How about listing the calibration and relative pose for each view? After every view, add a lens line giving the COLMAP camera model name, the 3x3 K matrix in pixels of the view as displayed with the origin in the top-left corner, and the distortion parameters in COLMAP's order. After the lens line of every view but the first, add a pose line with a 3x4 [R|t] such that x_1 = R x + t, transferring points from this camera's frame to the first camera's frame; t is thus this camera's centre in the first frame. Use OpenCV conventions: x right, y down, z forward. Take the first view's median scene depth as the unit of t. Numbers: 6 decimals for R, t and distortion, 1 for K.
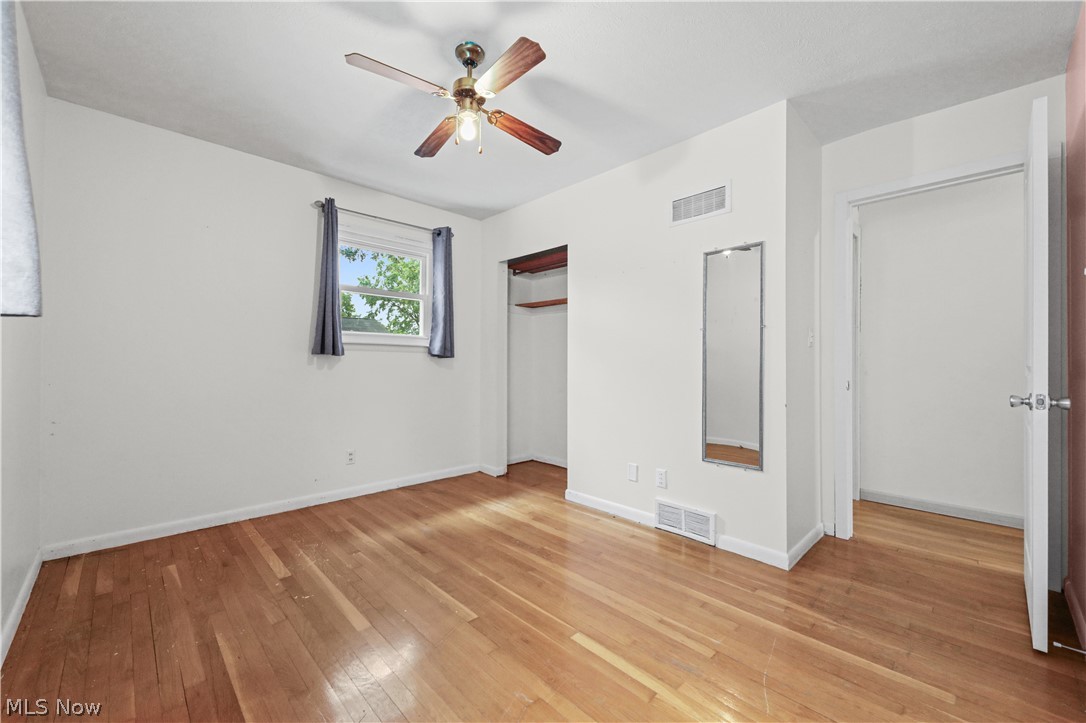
lens RADIAL K [[430.8, 0, 540.5], [0, 430.8, 366.0], [0, 0, 1]] dist [0.001598, -0.000552]
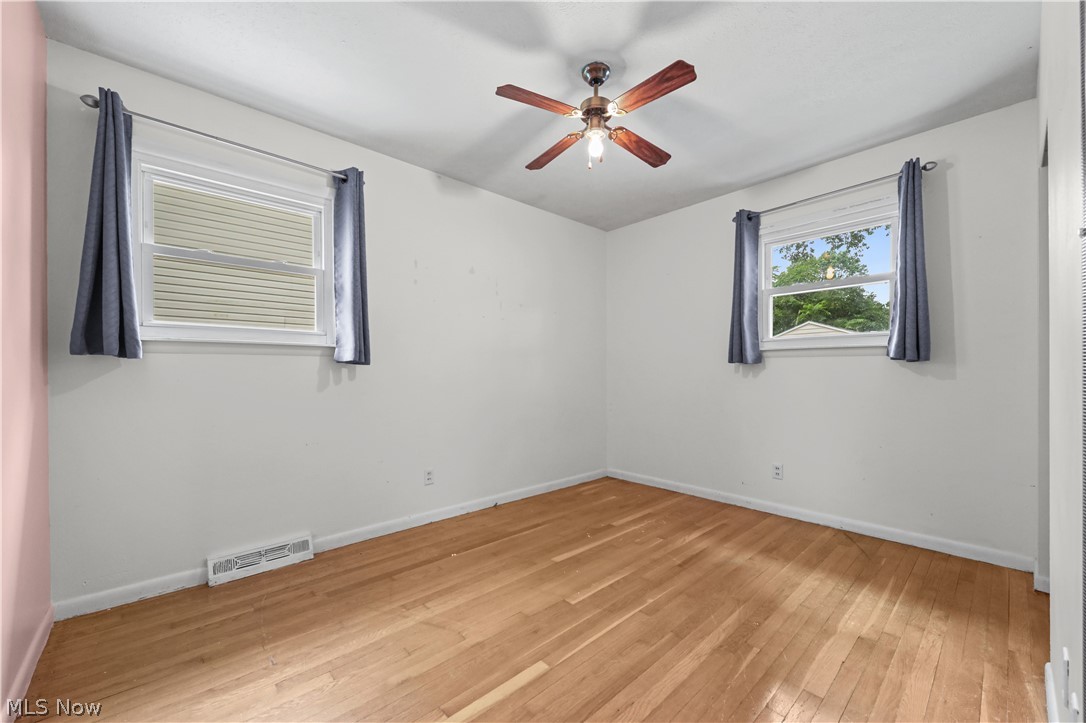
lens RADIAL K [[425.2, 0, 541.9], [0, 425.2, 370.7], [0, 0, 1]] dist [0.003951, -0.000370]
pose [[-0.032308, -0.006769, -0.999455, 0.652897], [-0.002340, 0.999975, -0.006697, -0.000419], [0.999475, 0.002122, -0.032323, 0.667322]]
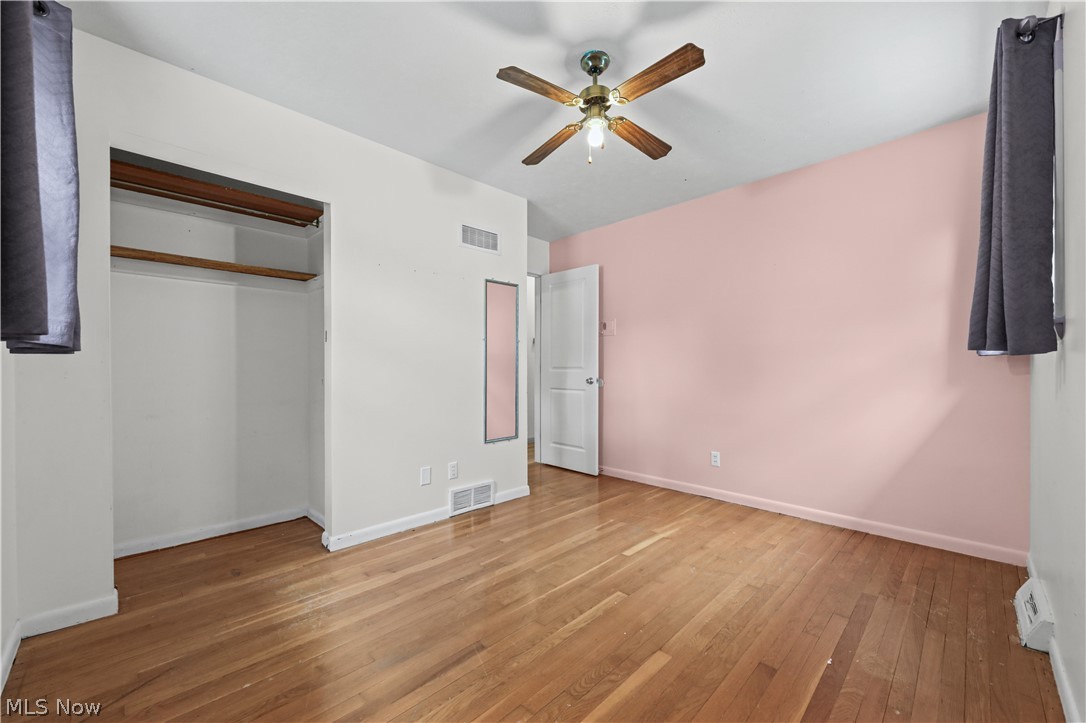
lens RADIAL K [[425.2, 0, 541.9], [0, 425.2, 370.7], [0, 0, 1]] dist [0.003951, -0.000370]
pose [[-0.017543, -0.017611, 0.999691, -0.872702], [0.006214, 0.999824, 0.017722, -0.013805], [-0.999827, 0.006523, -0.017431, 0.850145]]
